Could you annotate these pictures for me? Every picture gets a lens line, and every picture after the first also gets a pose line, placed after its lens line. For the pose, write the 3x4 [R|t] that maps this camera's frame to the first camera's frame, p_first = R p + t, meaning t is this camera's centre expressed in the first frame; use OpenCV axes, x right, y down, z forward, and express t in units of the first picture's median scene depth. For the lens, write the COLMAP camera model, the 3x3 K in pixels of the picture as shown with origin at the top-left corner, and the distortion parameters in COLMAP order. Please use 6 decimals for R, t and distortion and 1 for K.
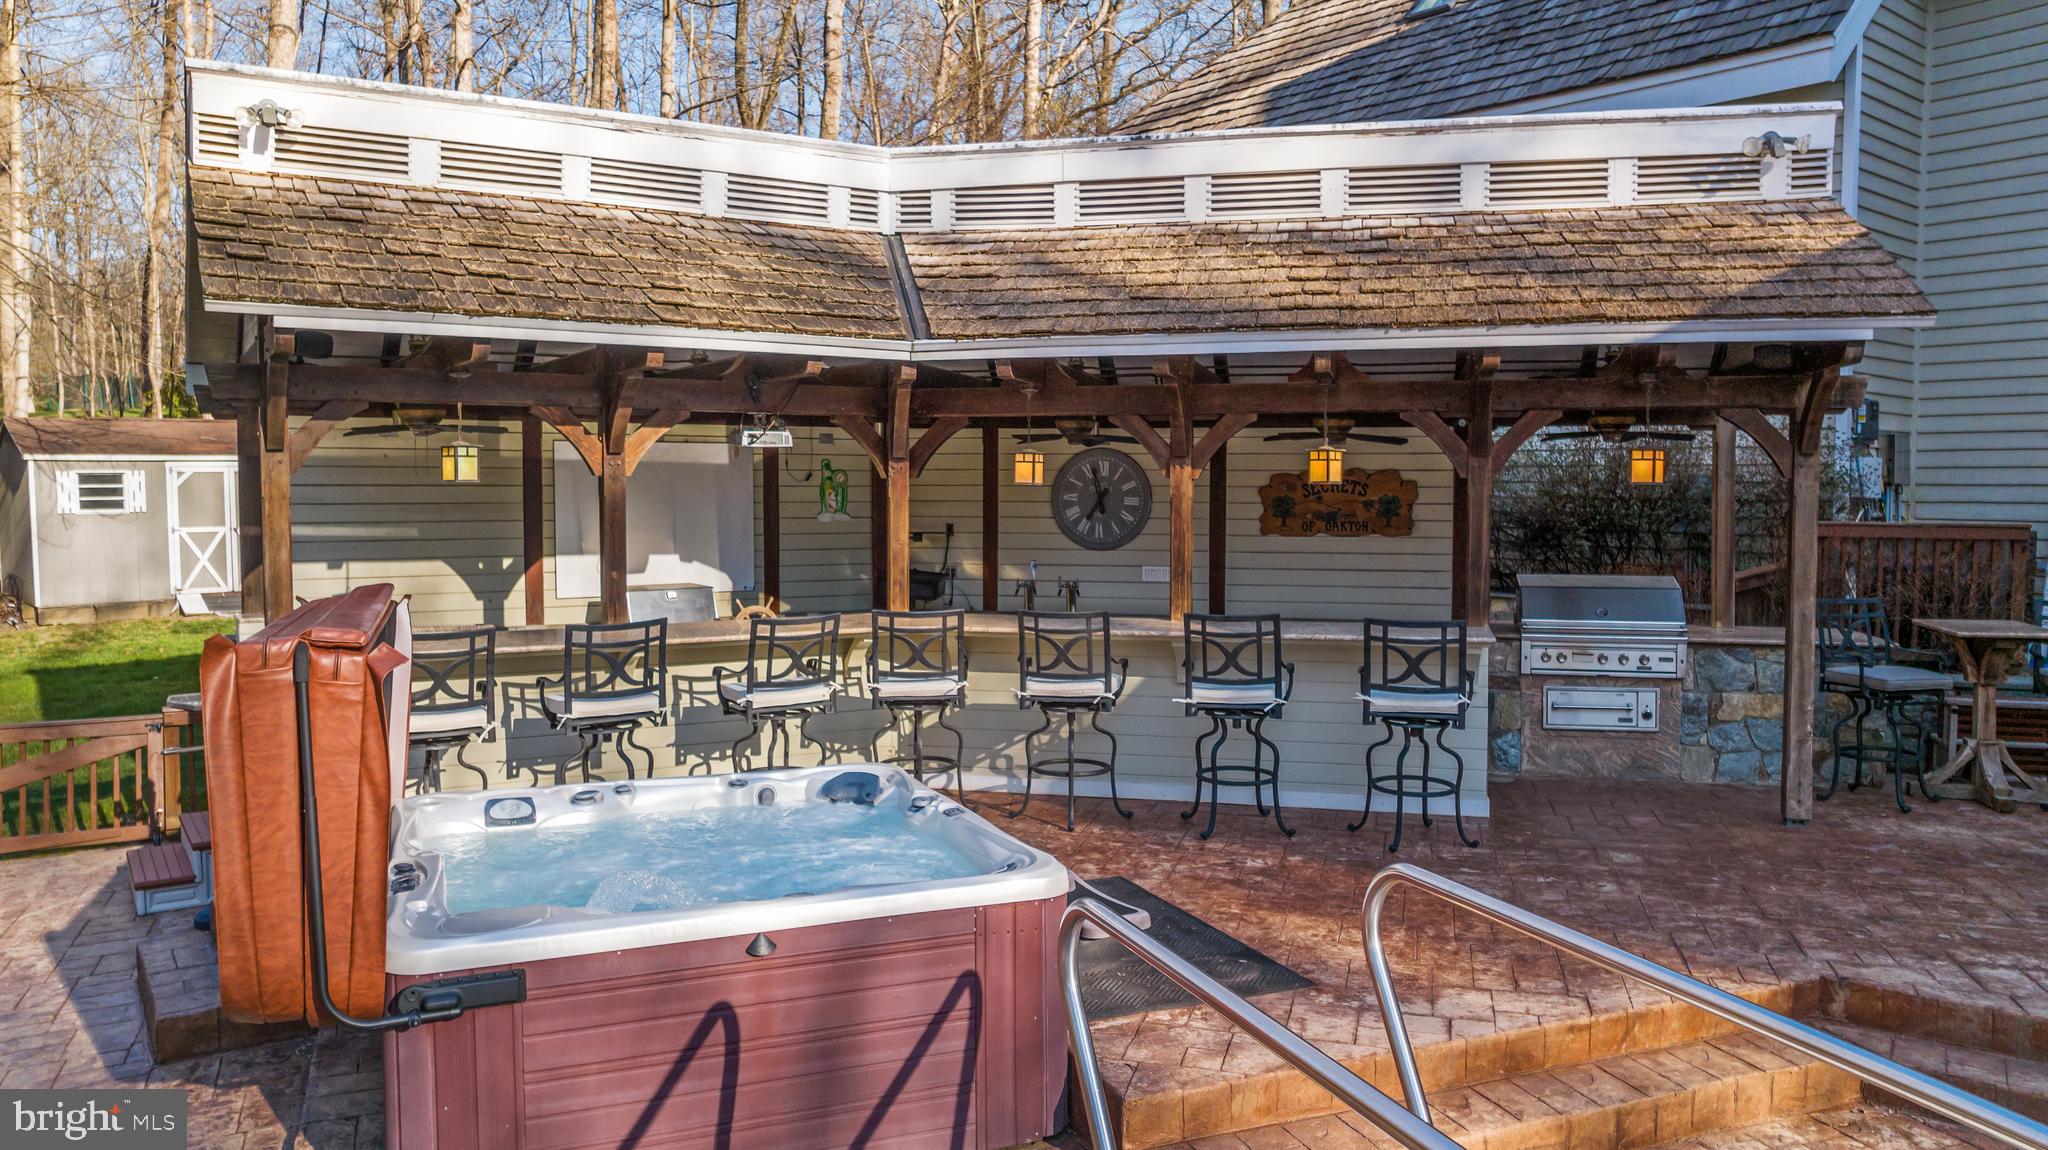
lens RADIAL K [[1464.9, 0, 1035.8], [0, 1464.9, 569.1], [0, 0, 1]] dist [-0.024464, 0.010442]
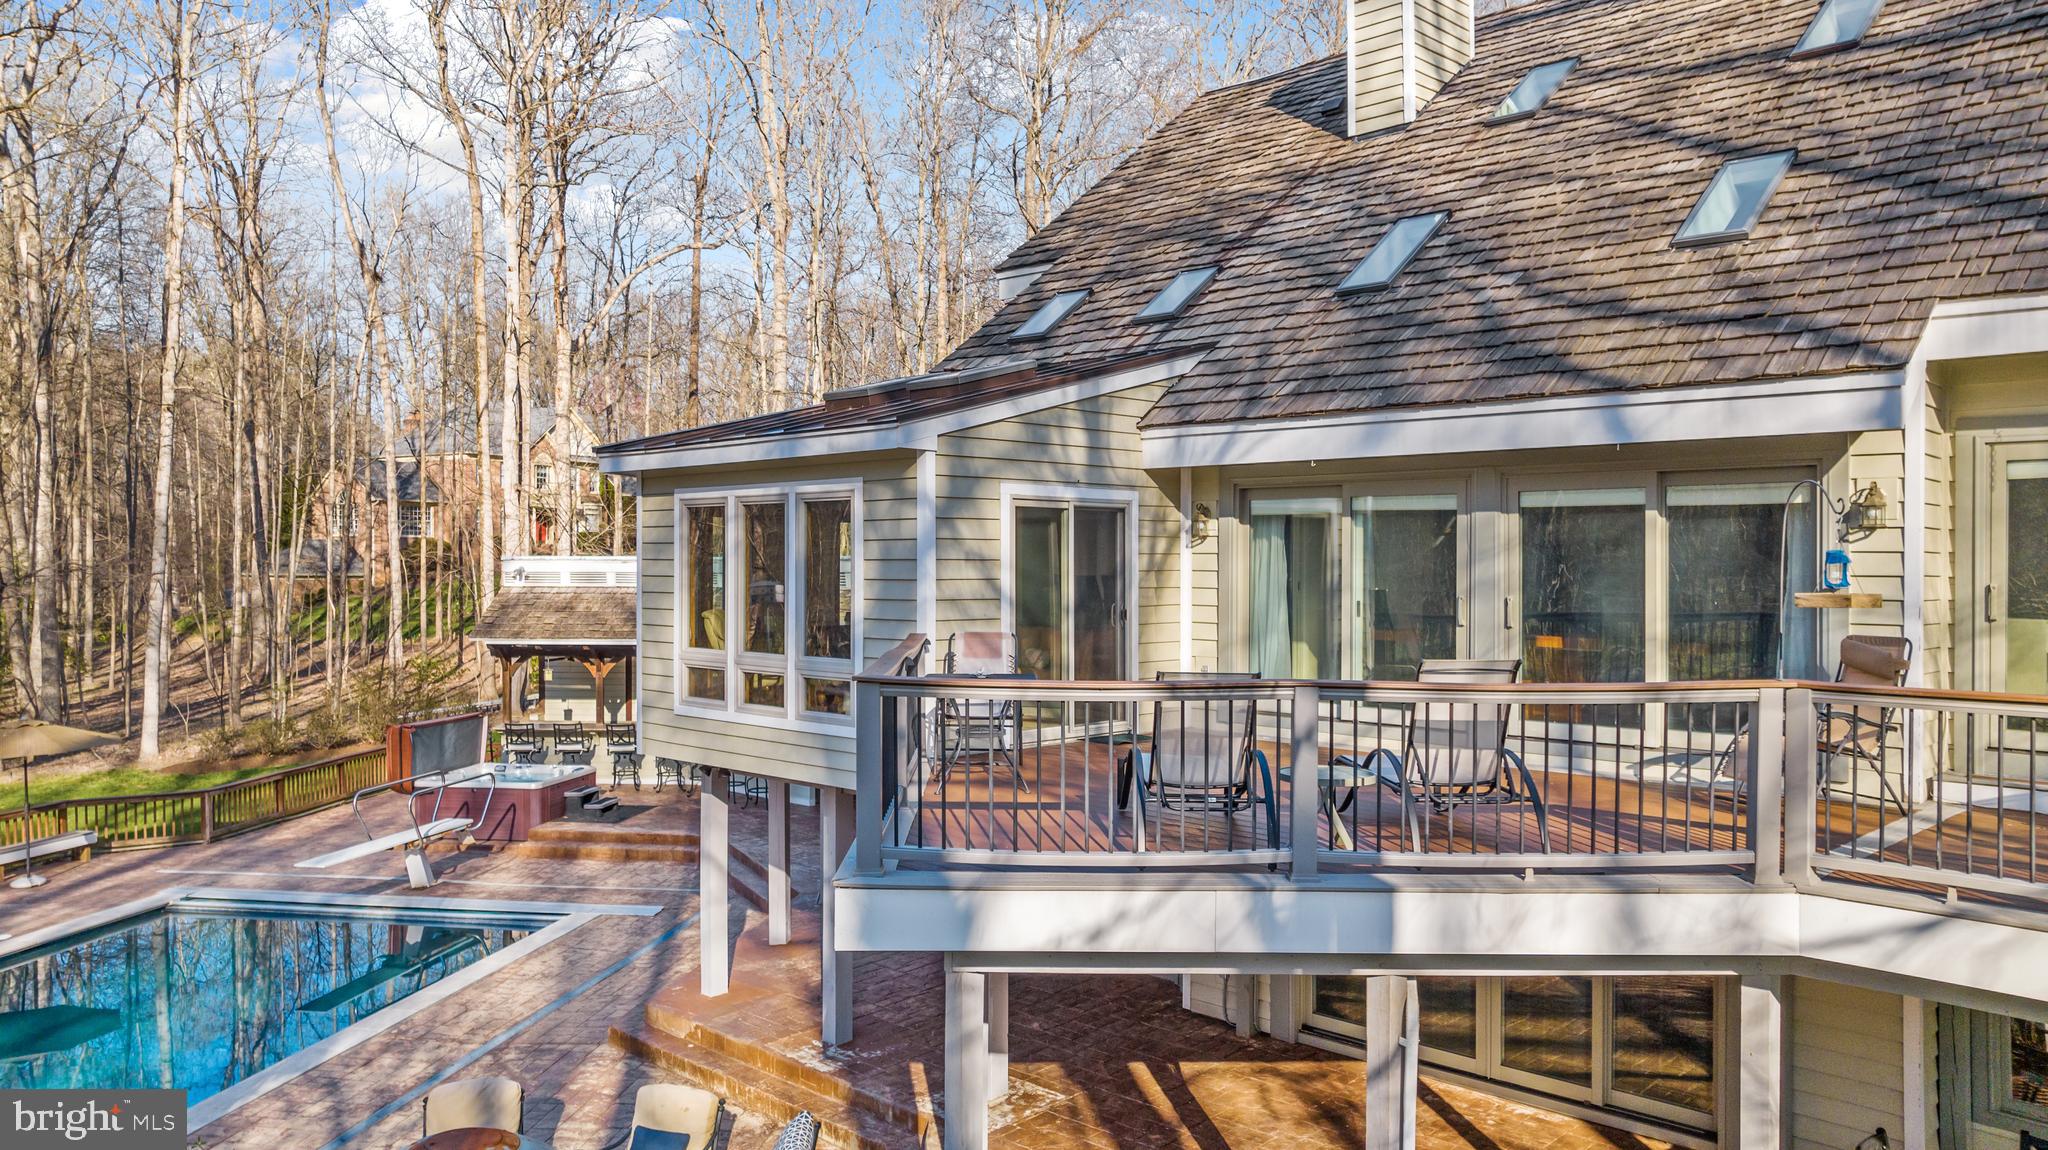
lens RADIAL K [[1464.9, 0, 1027.0], [0, 1464.9, 569.0], [0, 0, 1]] dist [-0.024464, 0.010442]
pose [[0.856823, -0.002435, -0.515604, 2.050793], [-0.025964, 0.998516, -0.047862, -0.163026], [0.514956, 0.054396, 0.855489, -1.206208]]
